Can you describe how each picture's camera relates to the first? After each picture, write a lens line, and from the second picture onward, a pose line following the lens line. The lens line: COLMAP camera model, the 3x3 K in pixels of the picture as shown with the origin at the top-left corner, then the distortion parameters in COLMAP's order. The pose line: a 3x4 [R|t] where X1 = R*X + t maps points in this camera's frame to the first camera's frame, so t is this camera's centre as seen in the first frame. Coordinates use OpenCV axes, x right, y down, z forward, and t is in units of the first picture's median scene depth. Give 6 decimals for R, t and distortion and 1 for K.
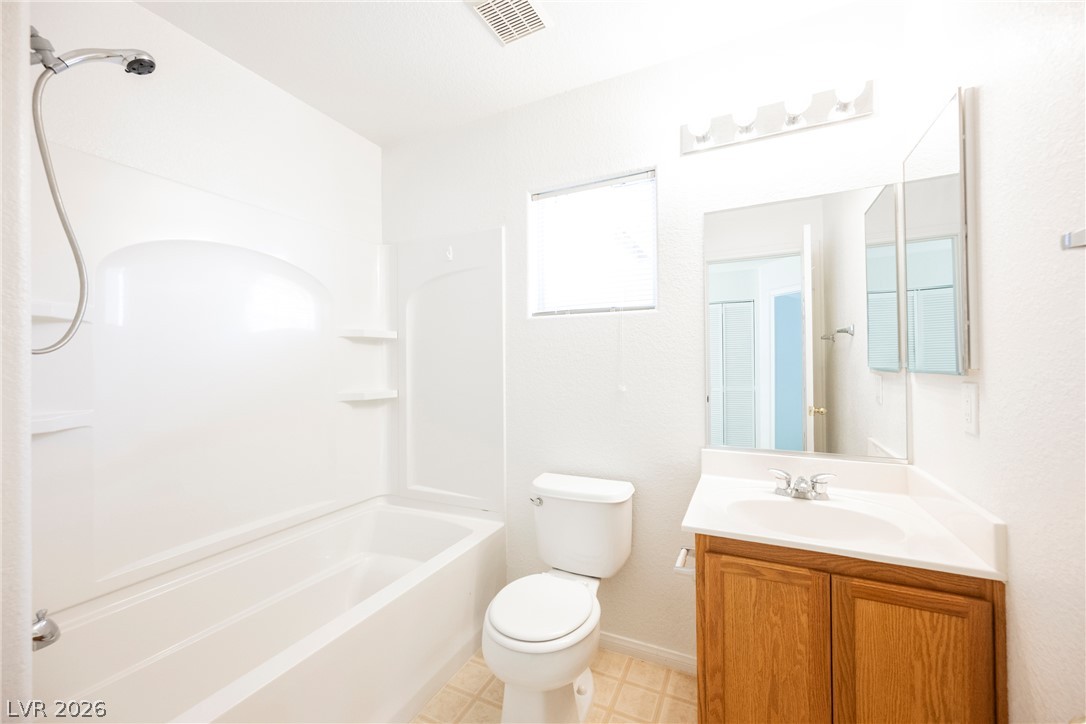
lens RADIAL K [[427.6, 0, 543.0], [0, 427.6, 362.0], [0, 0, 1]] dist [-0.008736, -0.000108]
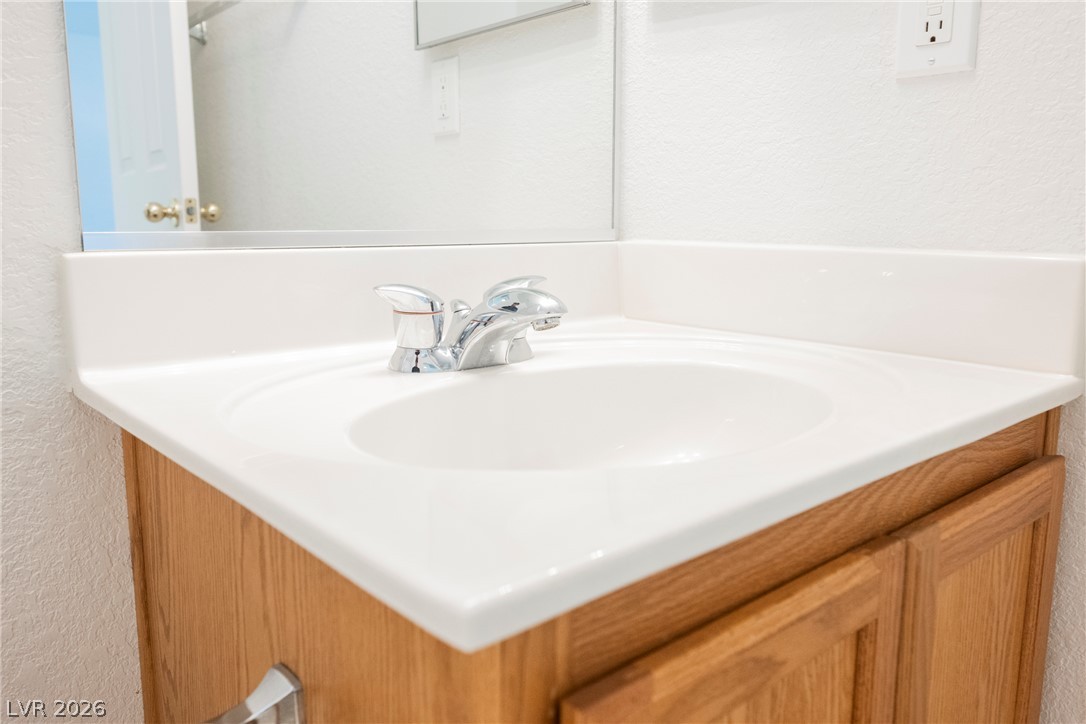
lens RADIAL K [[824.4, 0, 543.0], [0, 824.4, 362.0], [0, 0, 1]] dist [-0.001054, -0.000391]
pose [[0.374053, -0.140584, 0.916690, 0.097704], [-0.005954, 0.988059, 0.153959, 0.223743], [-0.927388, -0.063047, 0.368749, 0.735015]]
